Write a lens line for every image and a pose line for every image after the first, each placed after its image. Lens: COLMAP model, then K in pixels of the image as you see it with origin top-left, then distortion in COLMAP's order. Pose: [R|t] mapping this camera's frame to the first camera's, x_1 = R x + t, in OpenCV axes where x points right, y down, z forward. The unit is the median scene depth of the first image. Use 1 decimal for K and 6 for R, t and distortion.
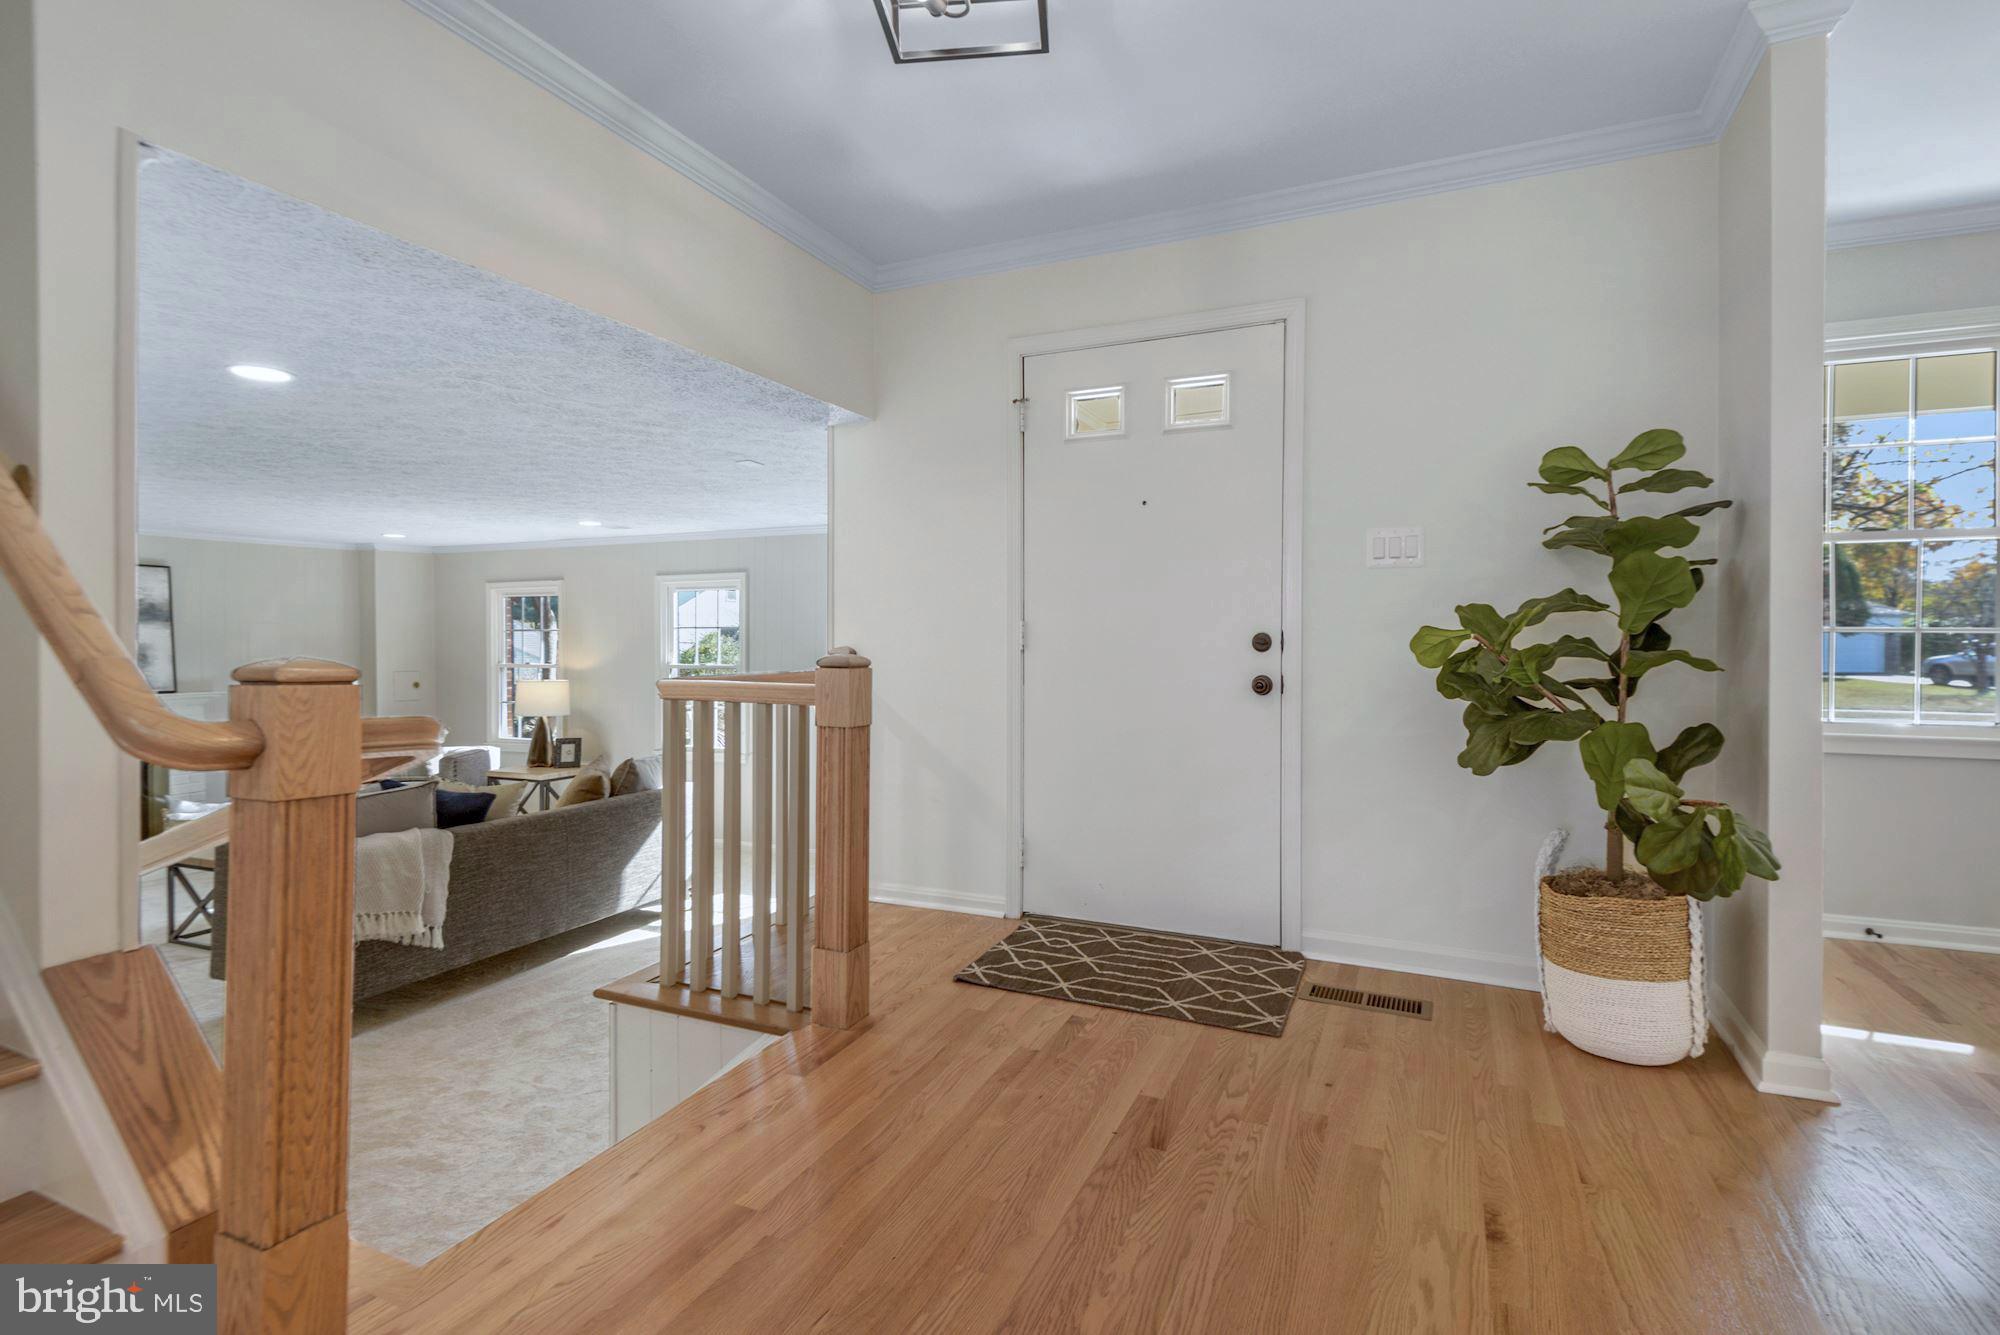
lens RADIAL K [[924.8, 0, 1017.0], [0, 924.8, 649.6], [0, 0, 1]] dist [0.043999, -0.028000]
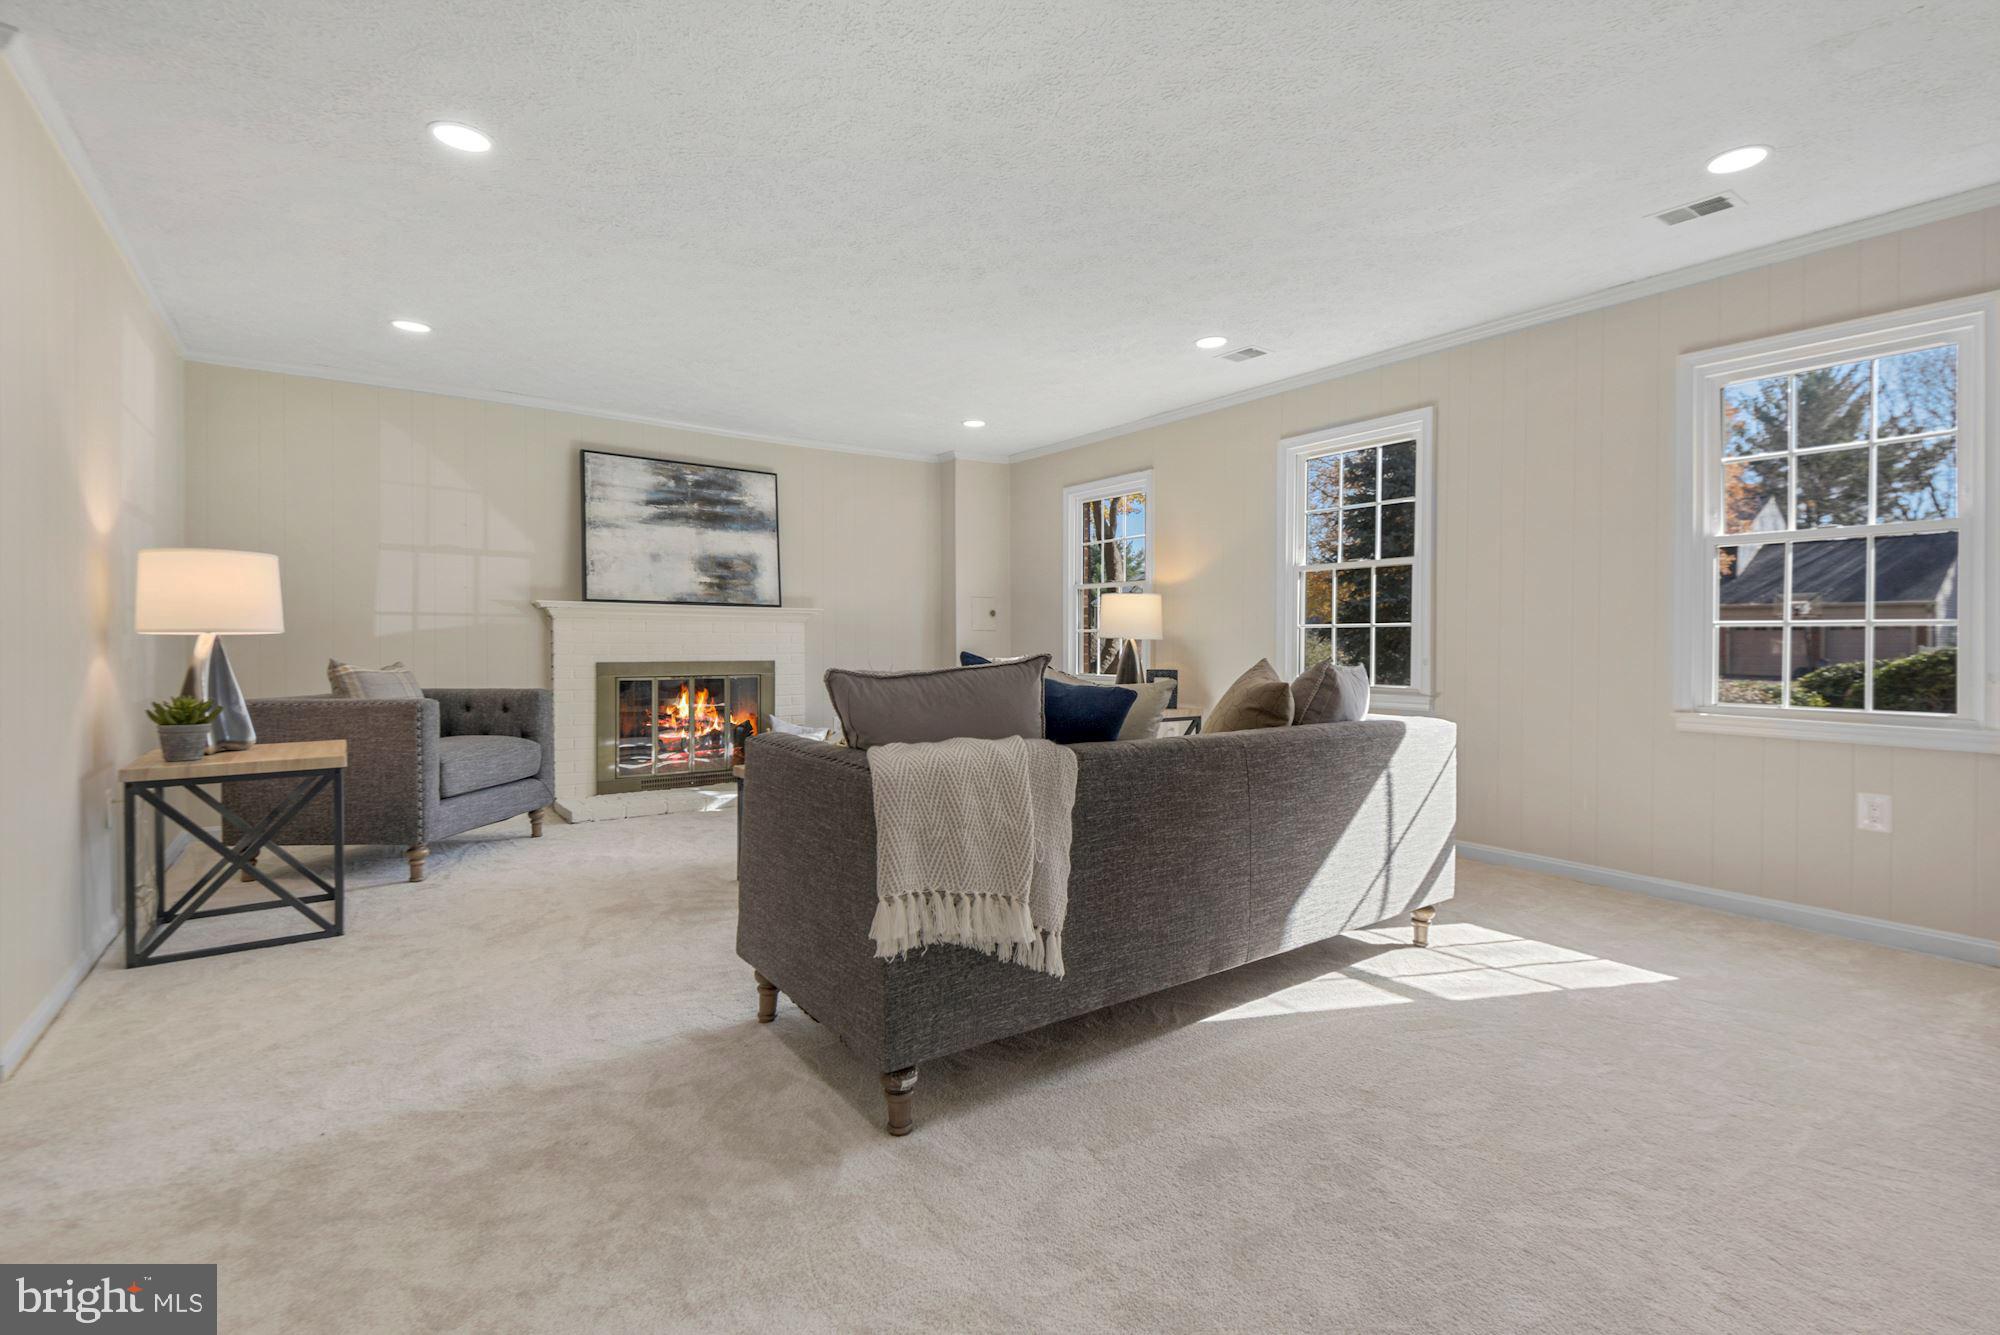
lens RADIAL K [[924.8, 0, 1017.0], [0, 924.8, 649.6], [0, 0, 1]] dist [0.043999, -0.028000]
pose [[0.862451, 0.011140, -0.506018, -0.375592], [-0.007204, 0.999927, 0.009736, 0.136106], [0.506089, -0.004751, 0.862468, 0.547857]]
